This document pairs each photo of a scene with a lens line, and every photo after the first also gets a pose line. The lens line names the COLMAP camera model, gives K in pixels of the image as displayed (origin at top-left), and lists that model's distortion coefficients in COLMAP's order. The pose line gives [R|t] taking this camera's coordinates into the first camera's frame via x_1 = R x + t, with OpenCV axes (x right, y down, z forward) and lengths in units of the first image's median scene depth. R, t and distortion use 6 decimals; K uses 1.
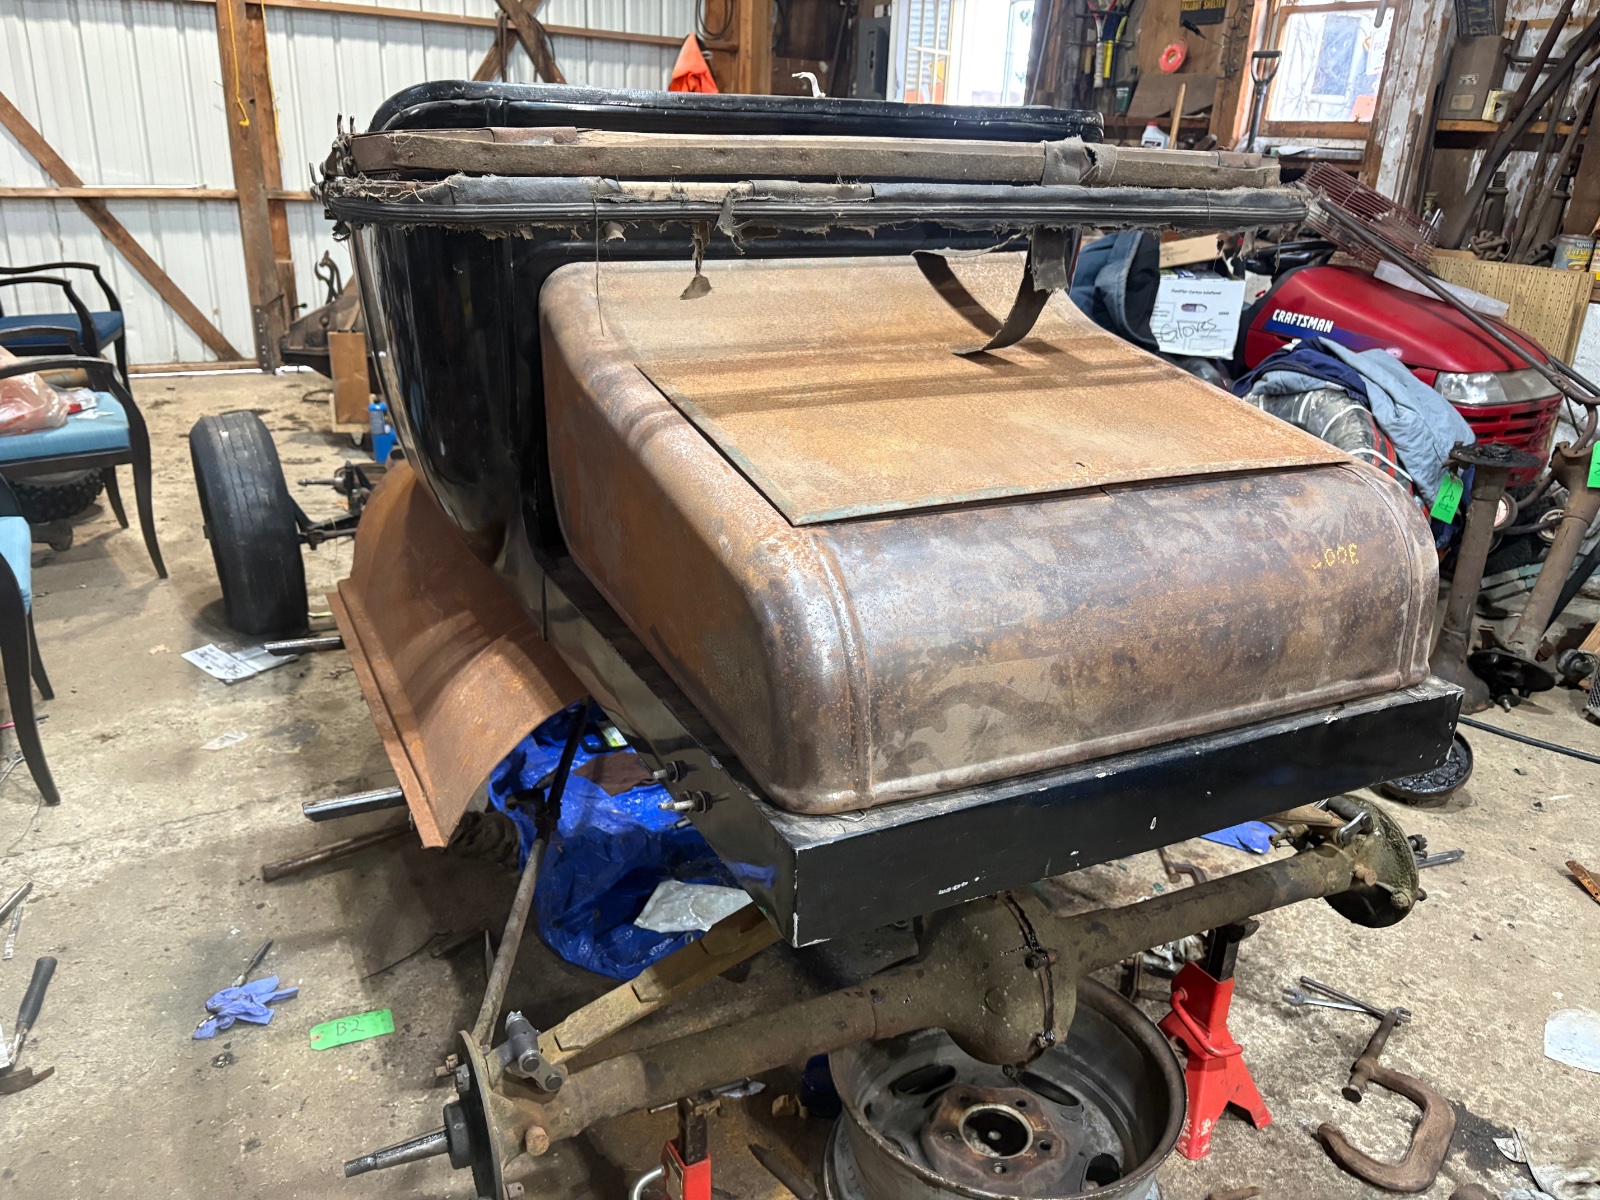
lens RADIAL K [[1243.5, 0, 769.4], [0, 1243.5, 589.6], [0, 0, 1]] dist [-0.006602, -0.007909]
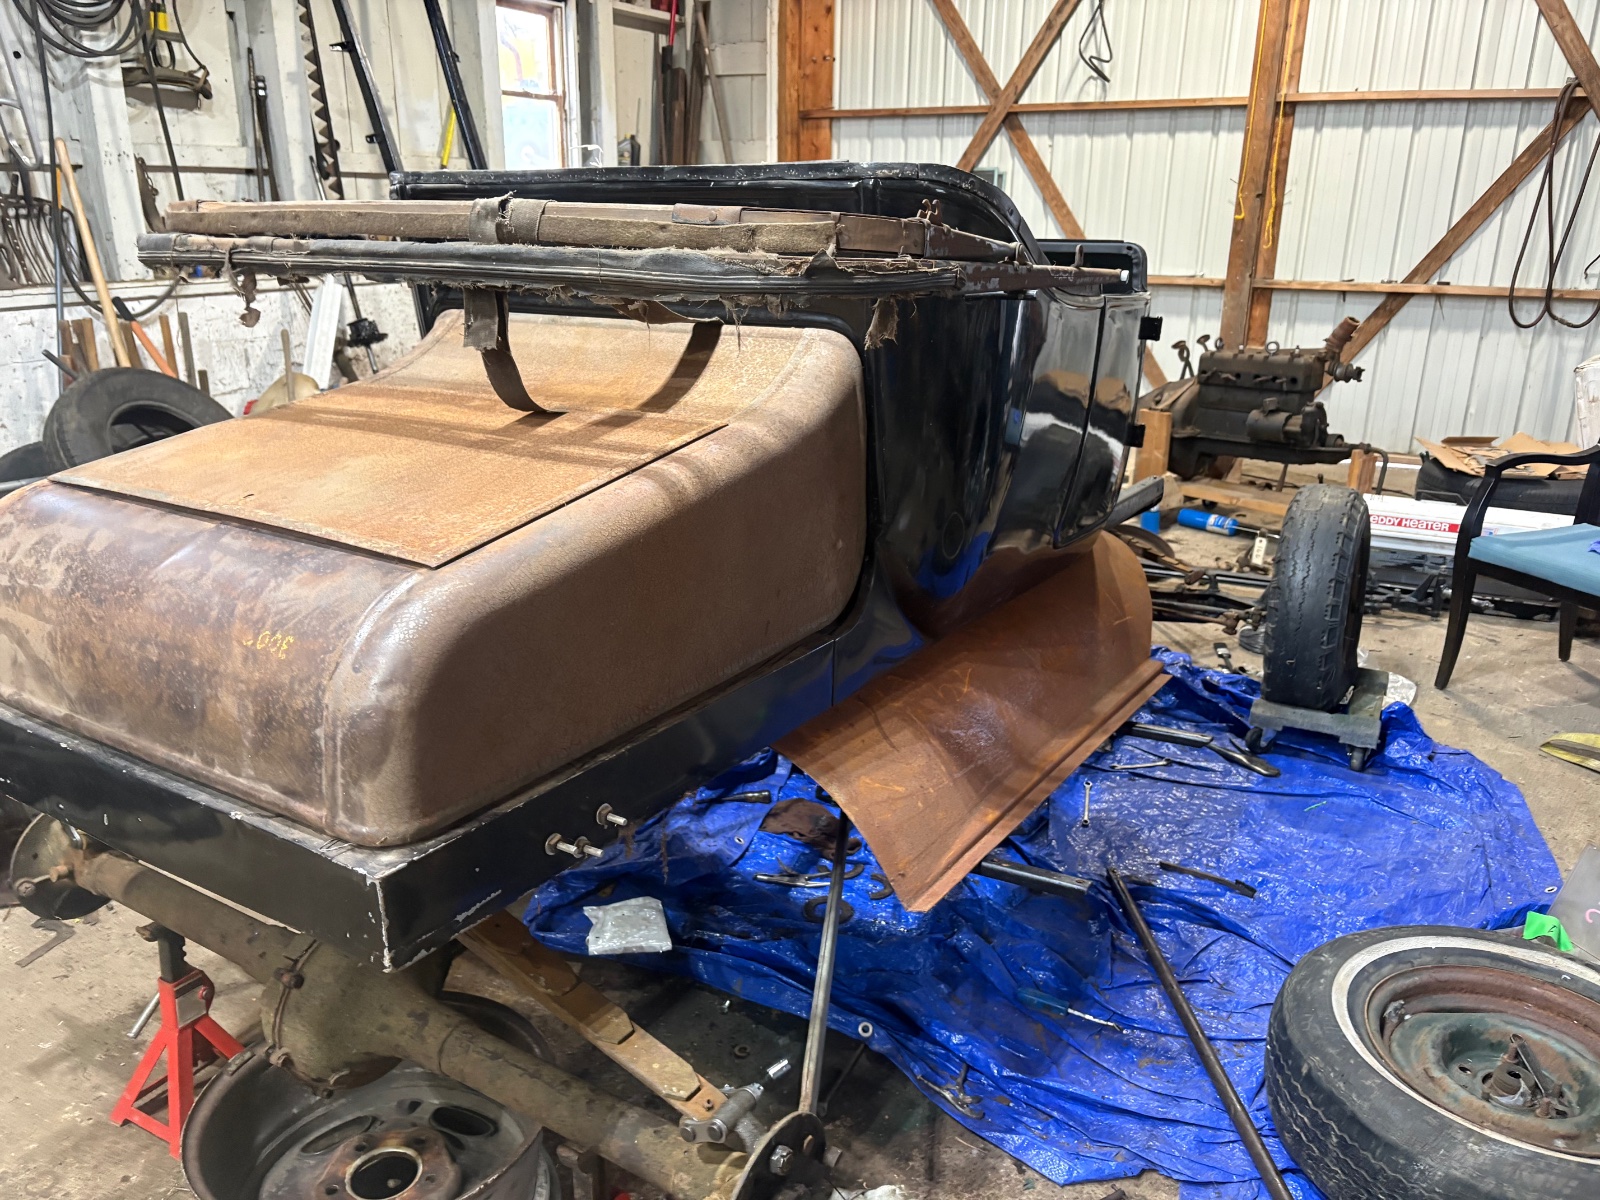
lens RADIAL K [[1196.7, 0, 785.9], [0, 1196.7, 594.9], [0, 0, 1]] dist [0.078674, -0.098398]
pose [[0.521750, 0.226155, -0.822576, 1.330506], [-0.278185, 0.956619, 0.086559, -0.232476], [0.806468, 0.183666, 0.562029, 0.789402]]
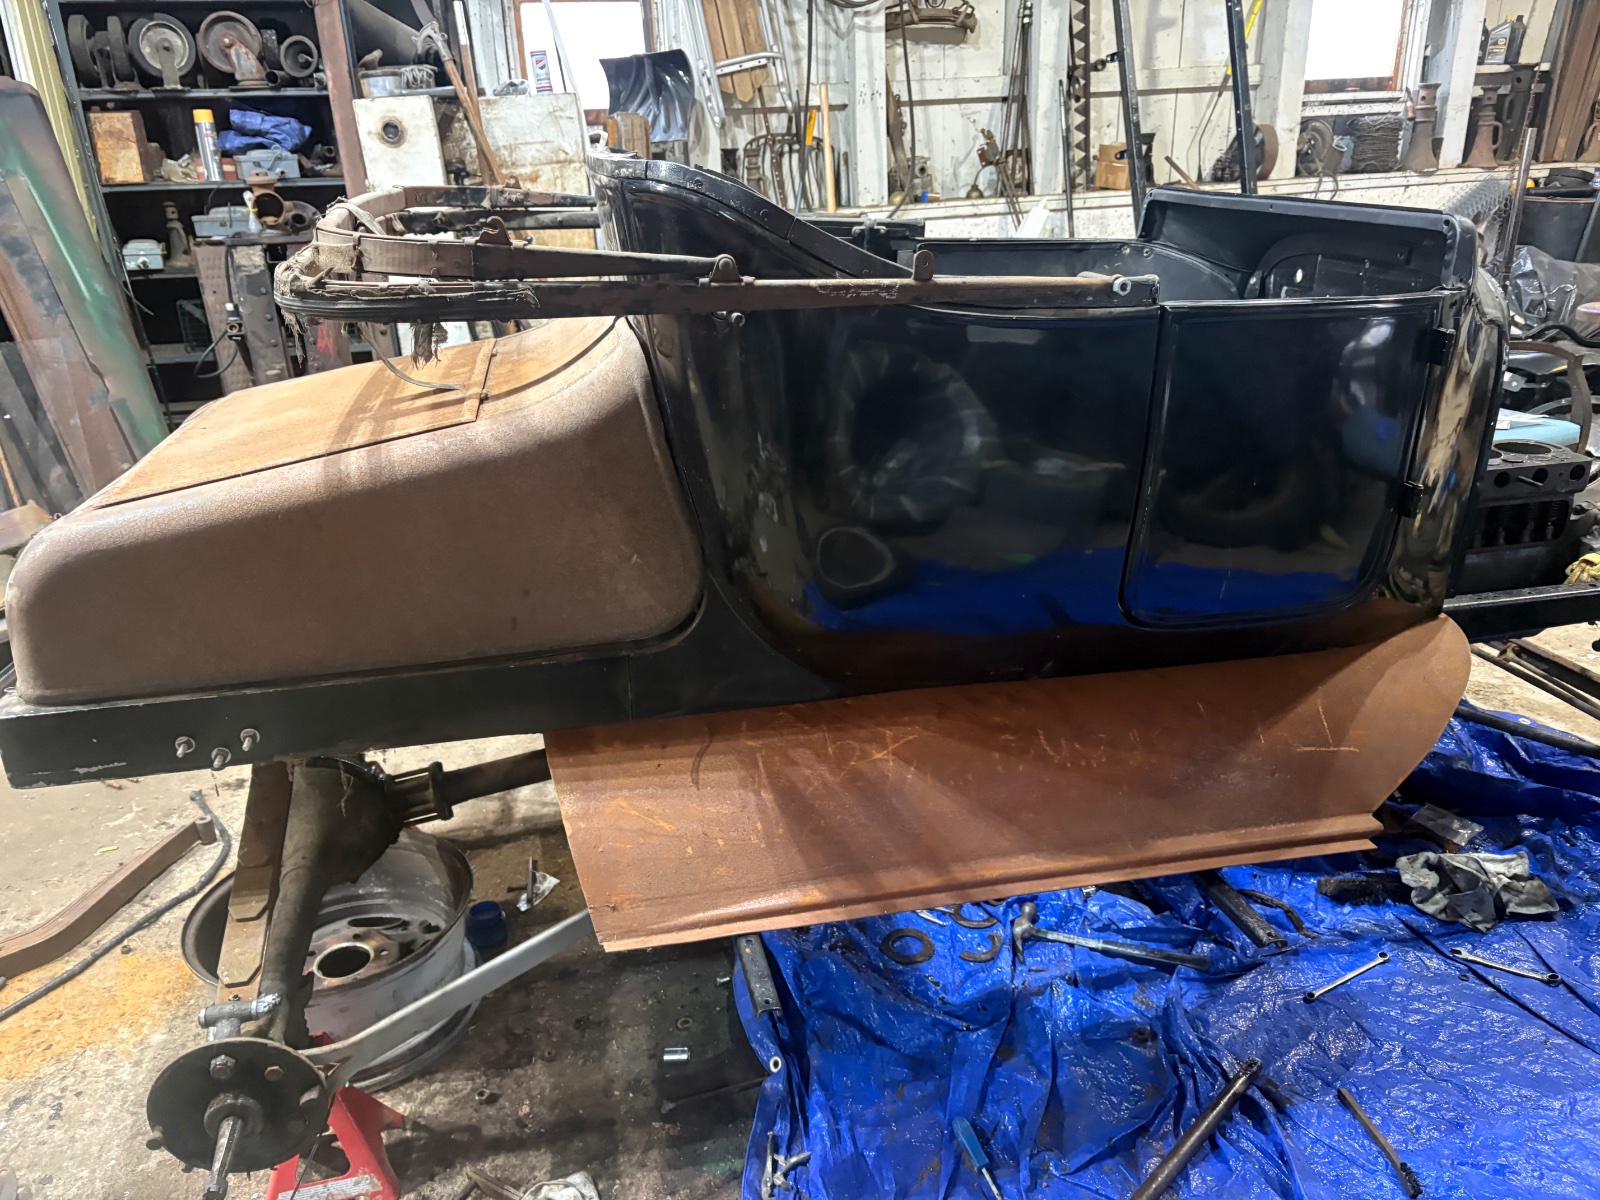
lens RADIAL K [[1205.8, 0, 800.0], [0, 1205.8, 600.0], [0, 0, 1]] dist [0.012638, -0.003568]
pose [[-0.239731, 0.332789, -0.912020, 1.382767], [-0.307095, 0.865184, 0.396421, -0.666767], [0.920990, 0.375111, -0.105214, 1.789859]]
